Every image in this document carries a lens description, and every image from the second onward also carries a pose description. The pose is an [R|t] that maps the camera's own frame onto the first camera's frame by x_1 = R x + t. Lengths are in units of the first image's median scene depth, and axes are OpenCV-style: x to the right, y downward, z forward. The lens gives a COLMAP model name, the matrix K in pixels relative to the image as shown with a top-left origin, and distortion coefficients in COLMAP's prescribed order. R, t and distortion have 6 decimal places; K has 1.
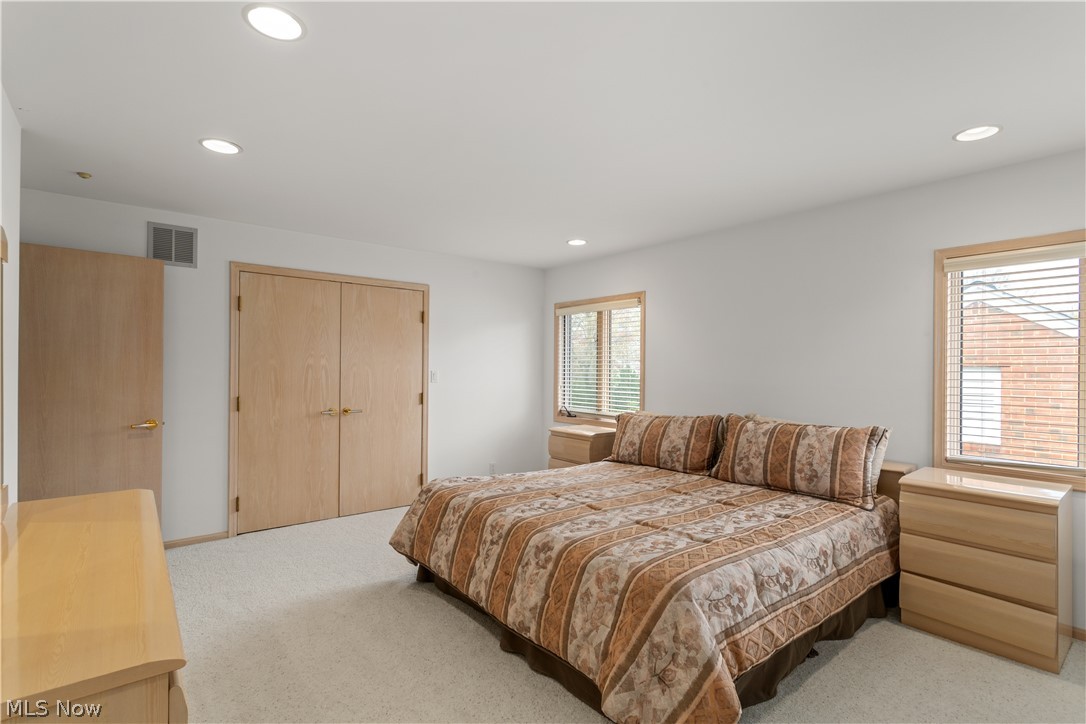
lens RADIAL K [[519.9, 0, 539.6], [0, 519.9, 364.5], [0, 0, 1]] dist [0.003842, 0.000192]
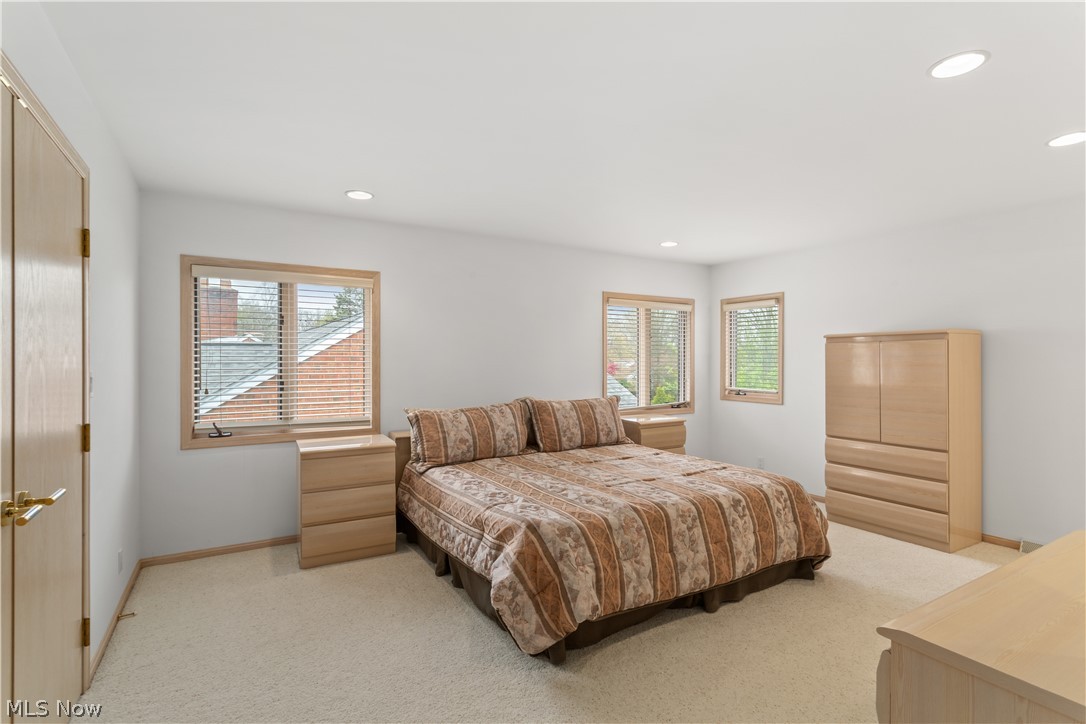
lens RADIAL K [[519.9, 0, 543.6], [0, 519.9, 357.8], [0, 0, 1]] dist [0.003842, 0.000192]
pose [[0.132314, -0.002591, 0.991204, -0.932095], [-0.006814, 0.999971, 0.003523, -0.004472], [-0.991184, -0.007220, 0.132292, 0.917883]]
